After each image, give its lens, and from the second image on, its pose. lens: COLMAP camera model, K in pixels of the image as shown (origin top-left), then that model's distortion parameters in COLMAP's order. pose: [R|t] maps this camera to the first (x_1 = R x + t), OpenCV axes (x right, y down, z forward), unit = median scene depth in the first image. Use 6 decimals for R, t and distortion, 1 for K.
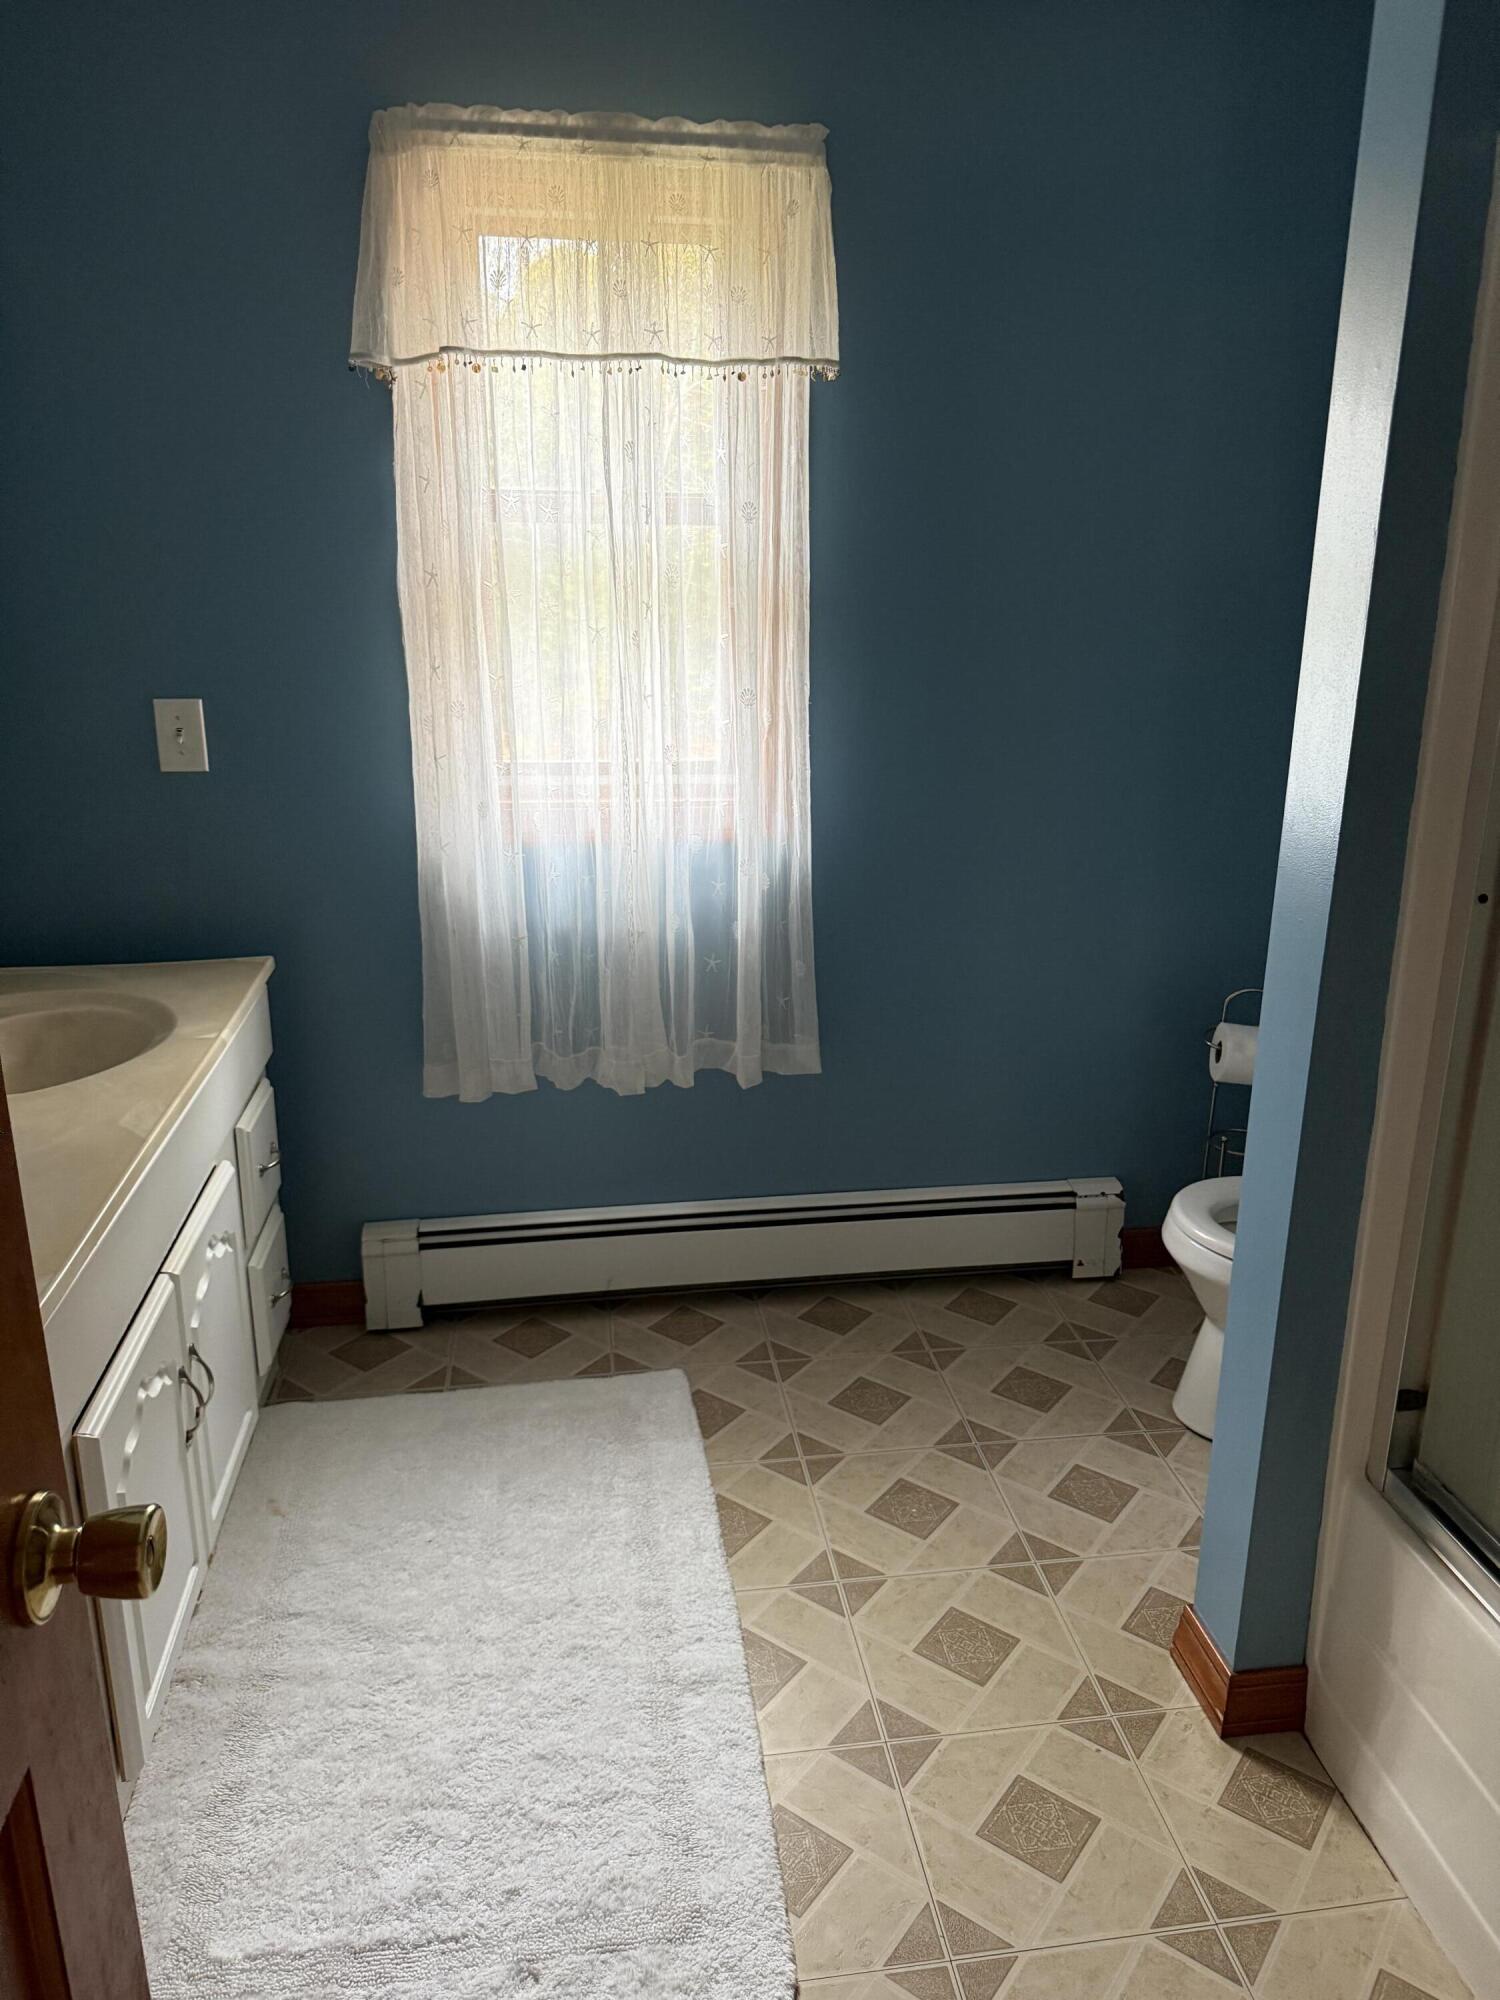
lens RADIAL K [[1405.3, 0, 750.6], [0, 1405.3, 996.8], [0, 0, 1]] dist [0.050840, -0.068757]
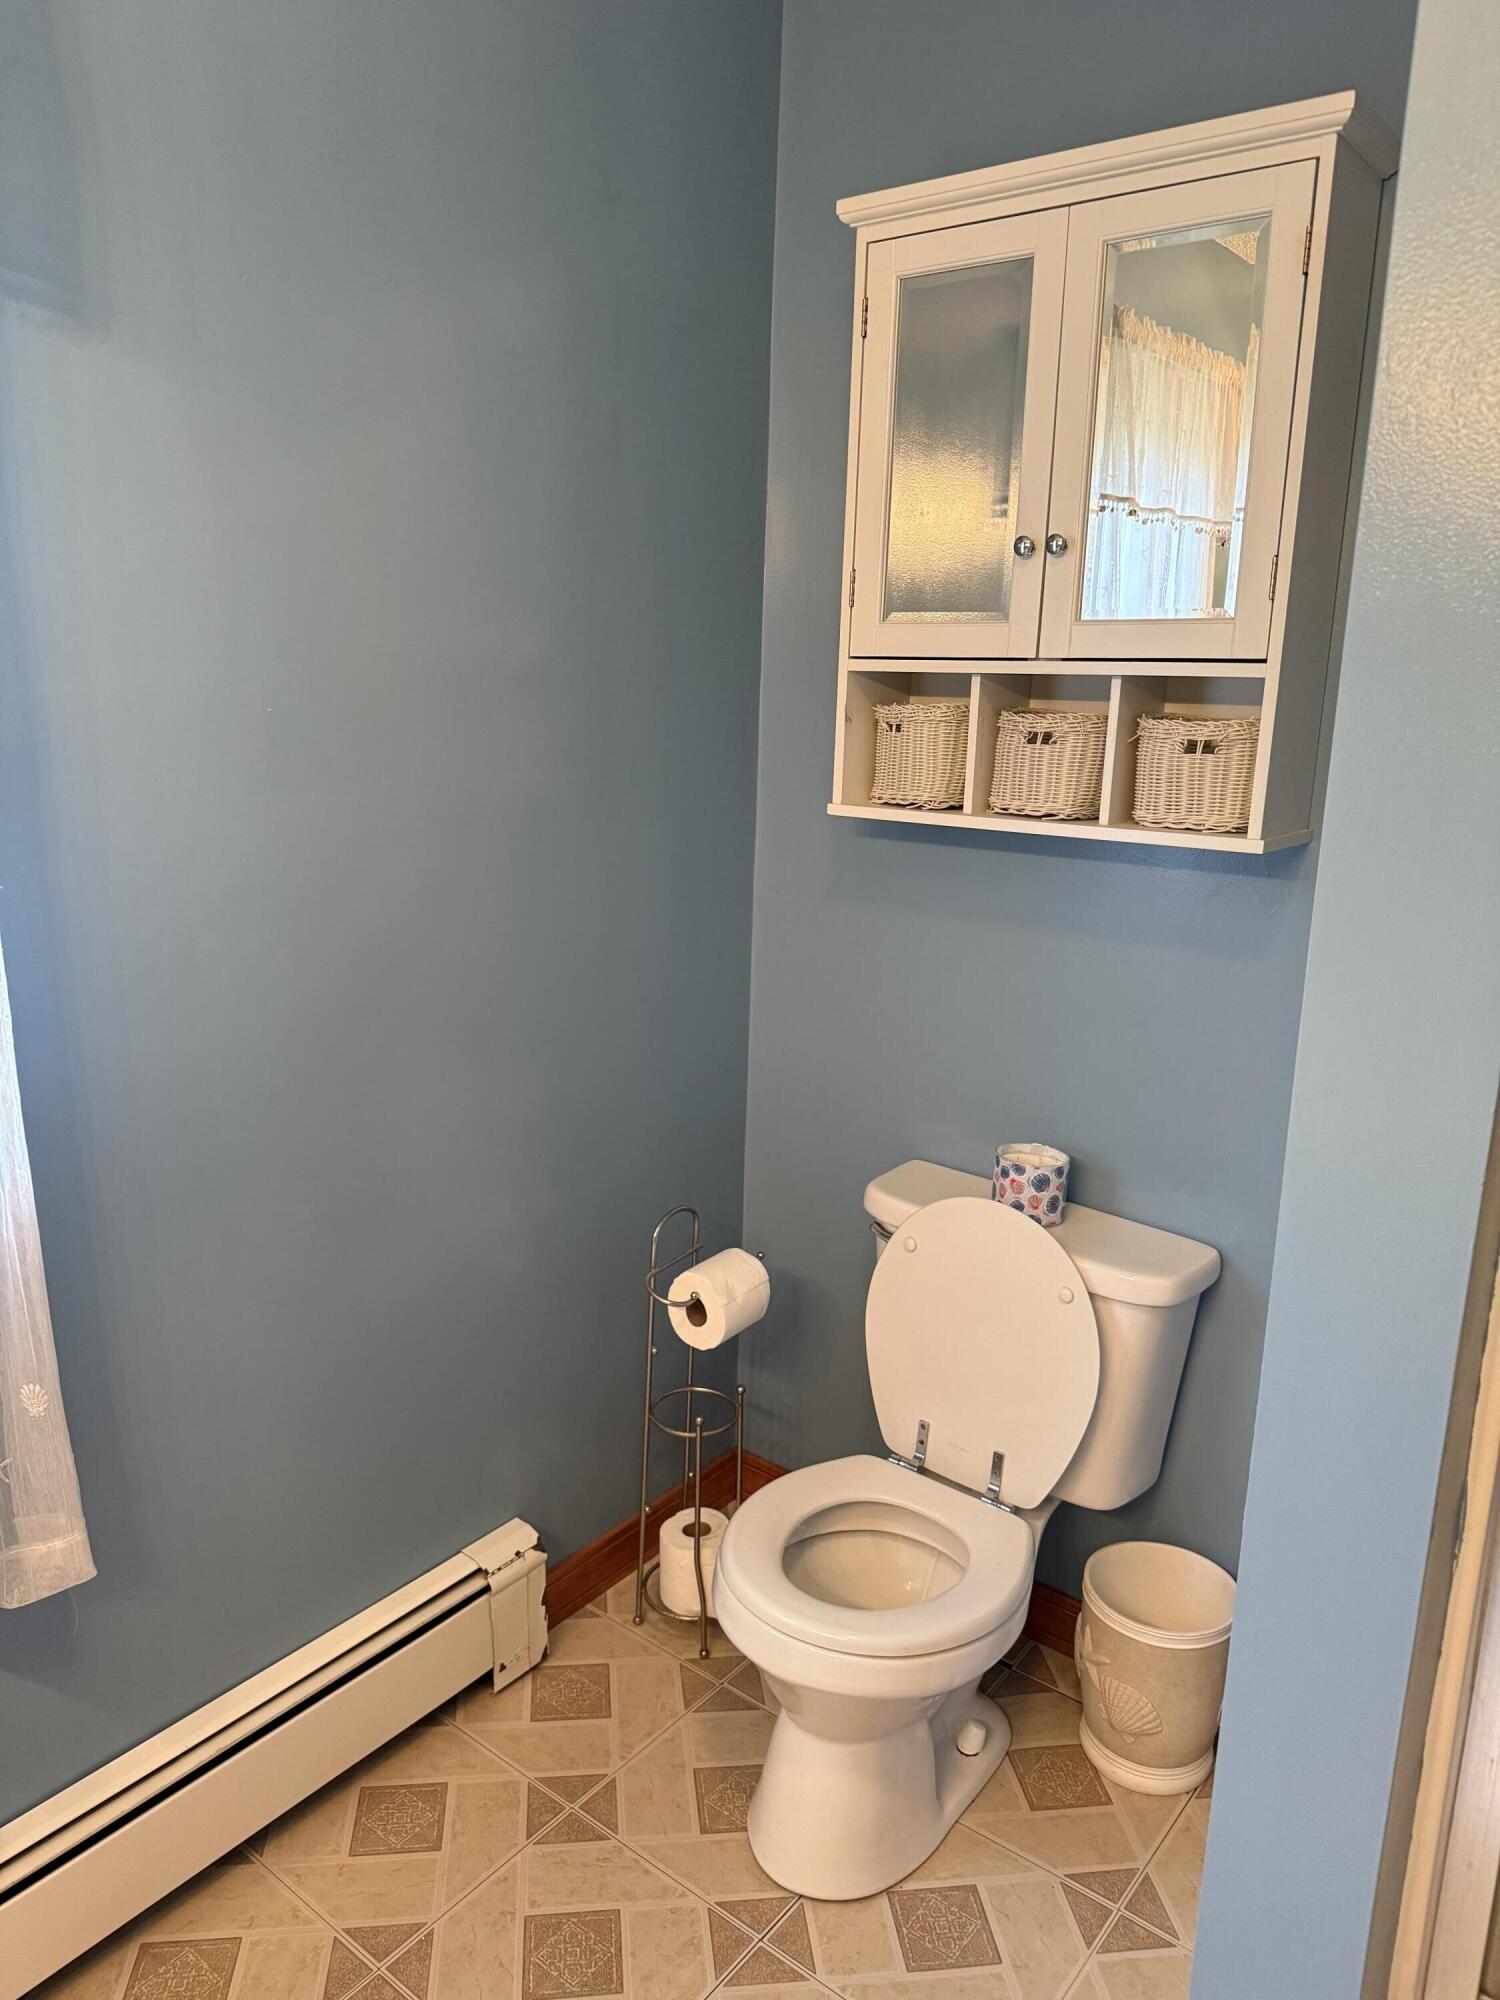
lens RADIAL K [[1405.3, 0, 749.3], [0, 1405.3, 999.0], [0, 0, 1]] dist [0.050840, -0.068757]
pose [[0.723789, -0.137480, 0.676186, -0.097301], [0.173383, 0.984746, 0.014627, -0.117404], [-0.667883, 0.106652, 0.736585, 0.394491]]
